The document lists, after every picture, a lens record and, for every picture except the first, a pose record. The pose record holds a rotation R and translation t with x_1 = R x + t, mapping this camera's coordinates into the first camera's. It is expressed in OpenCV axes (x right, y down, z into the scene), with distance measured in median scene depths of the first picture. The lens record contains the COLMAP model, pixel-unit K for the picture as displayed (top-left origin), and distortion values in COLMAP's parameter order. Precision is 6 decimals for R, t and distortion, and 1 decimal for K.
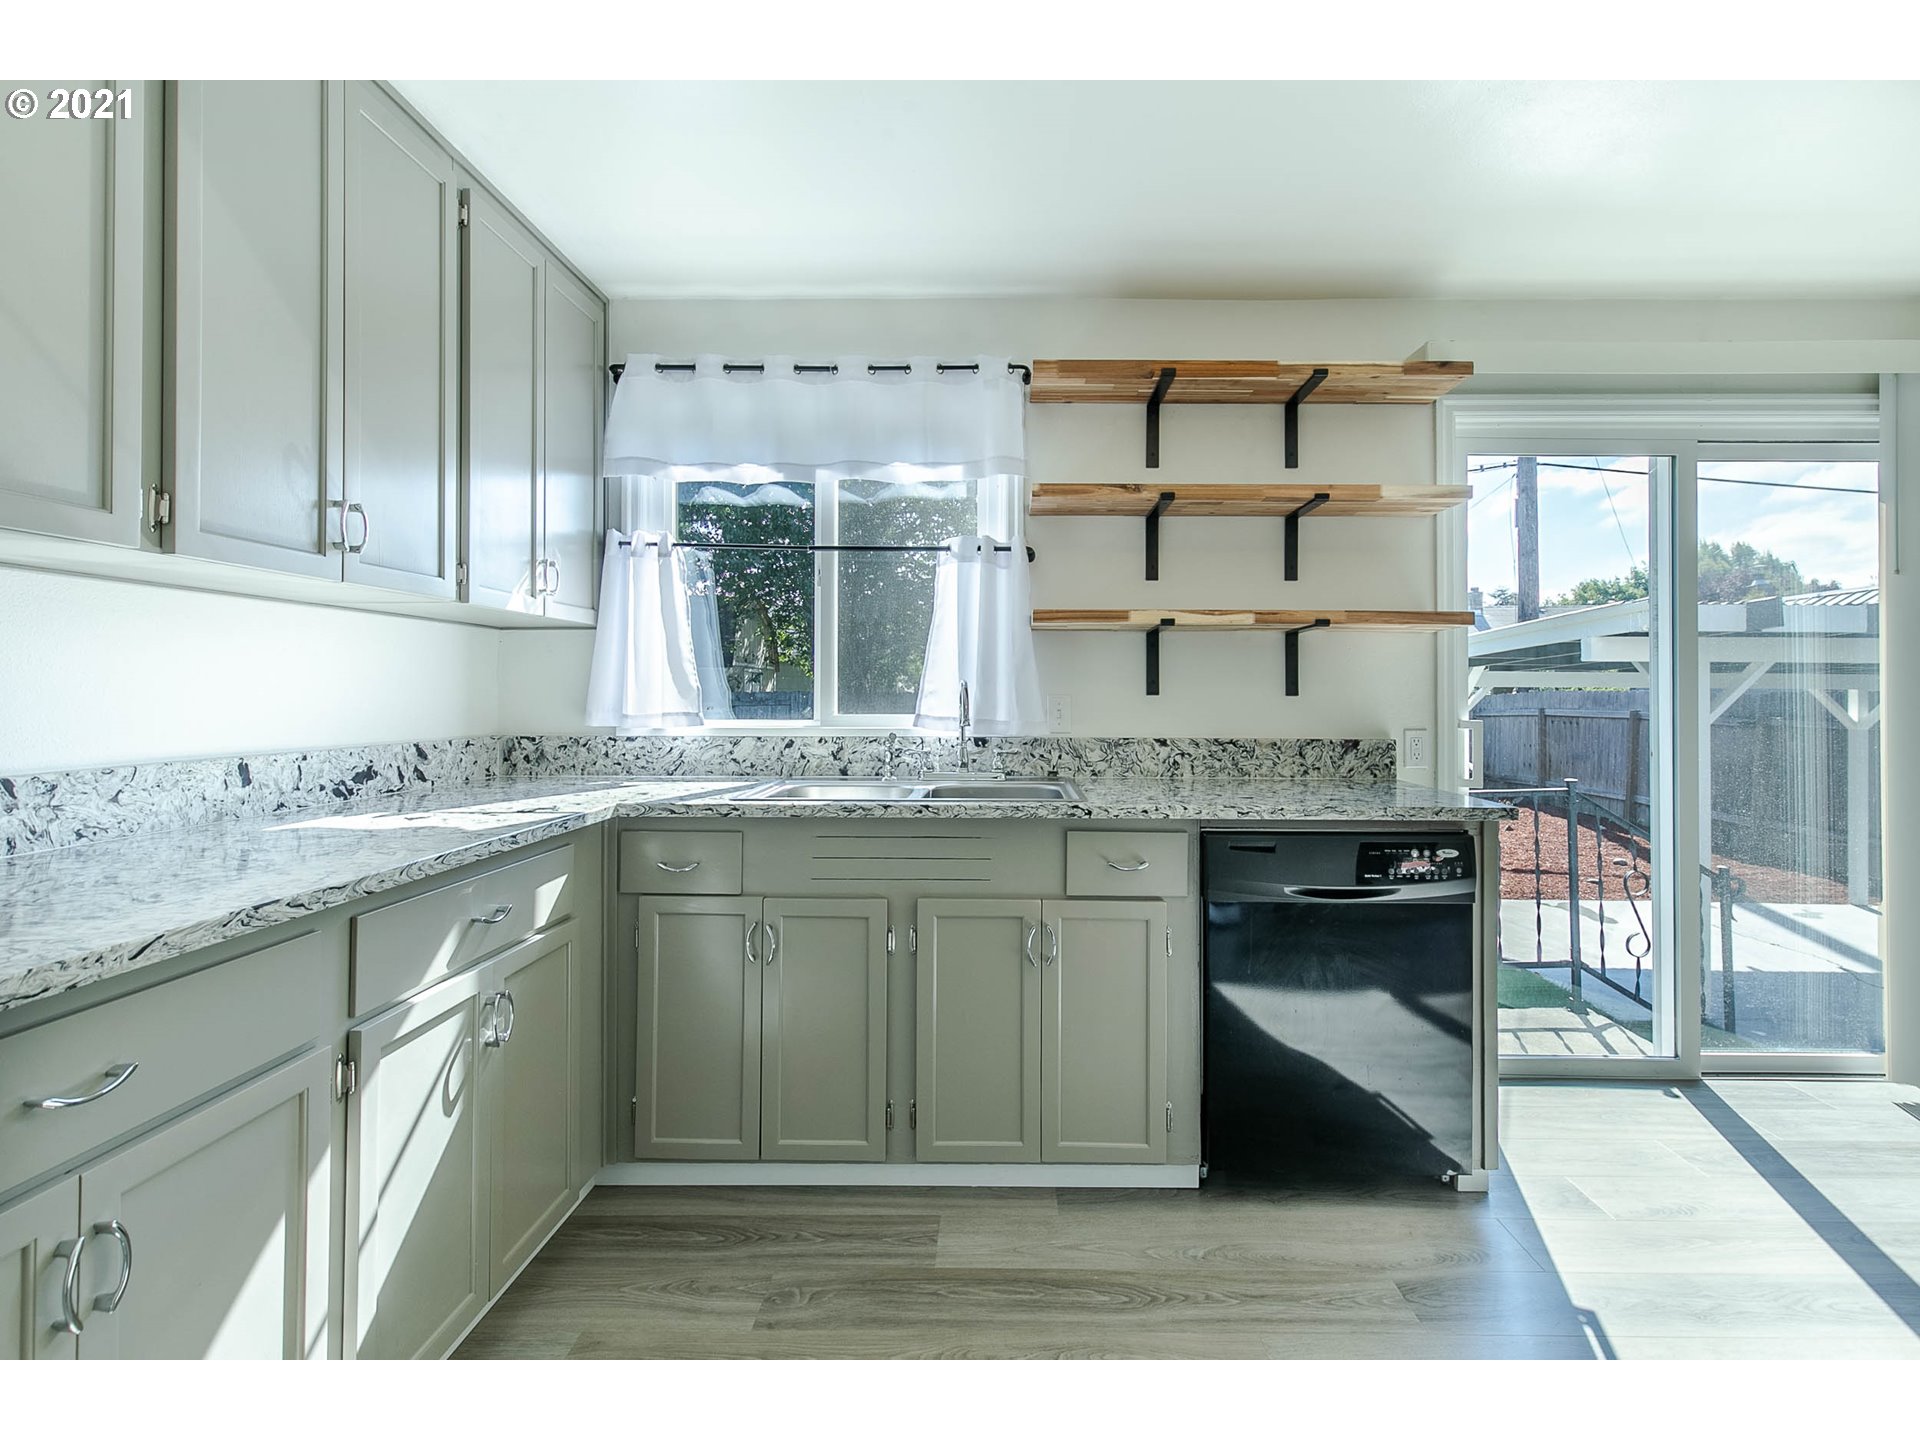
lens RADIAL K [[884.4, 0, 1001.1], [0, 884.4, 683.3], [0, 0, 1]] dist [0.002190, -0.000167]
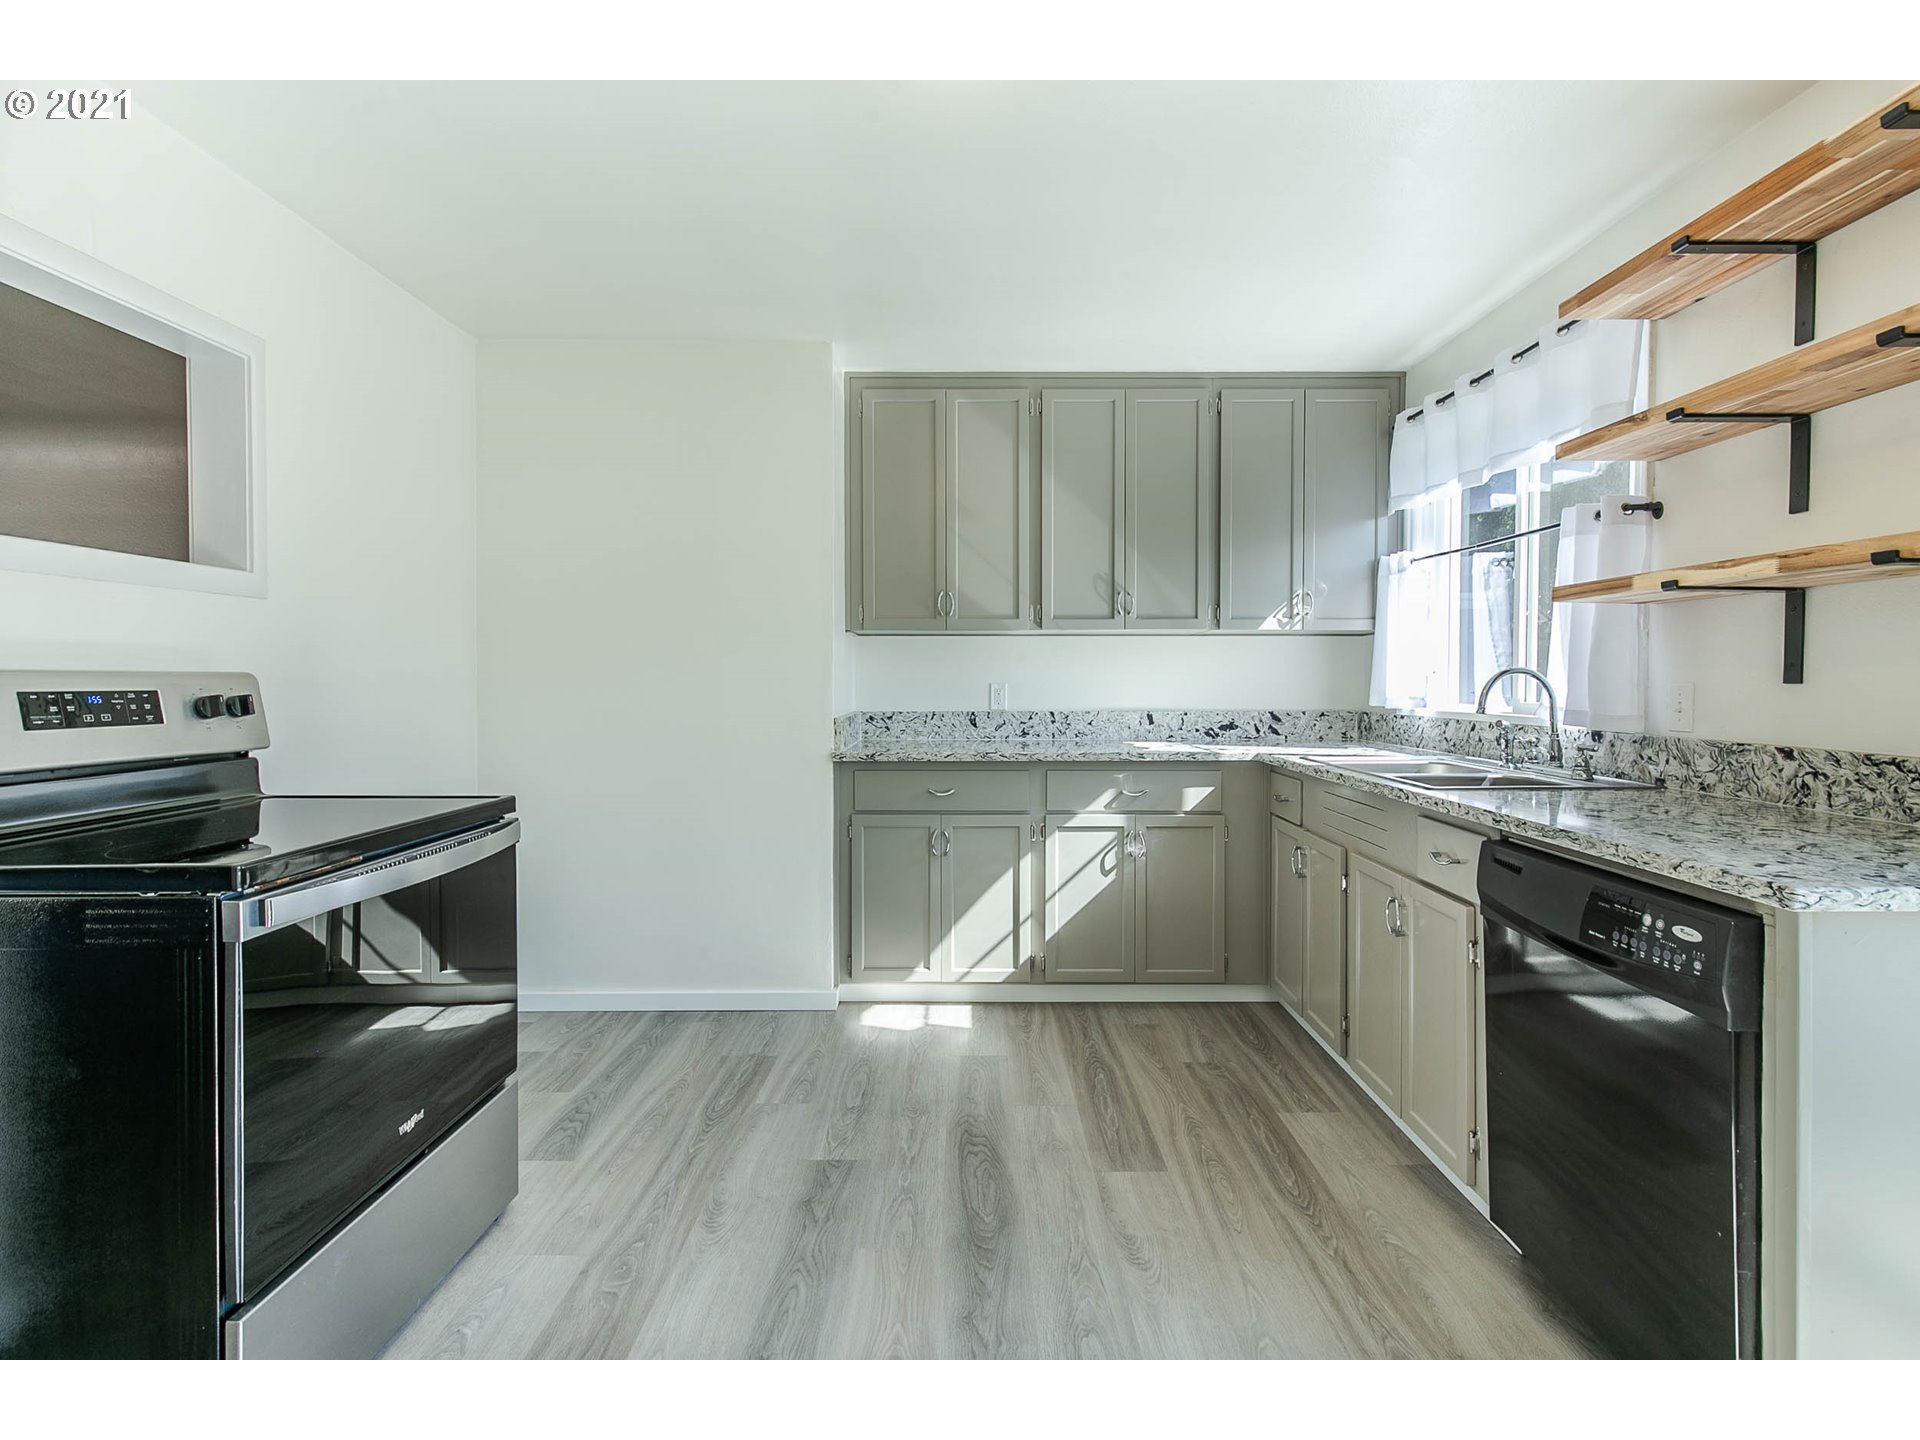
lens RADIAL K [[883.2, 0, 967.4], [0, 883.2, 692.1], [0, 0, 1]] dist [0.004724, 0.000021]
pose [[0.010513, 0.012398, -0.999868, 0.992925], [0.010833, 0.999863, 0.012512, 0.005122], [0.999886, -0.010963, 0.010377, 0.422815]]
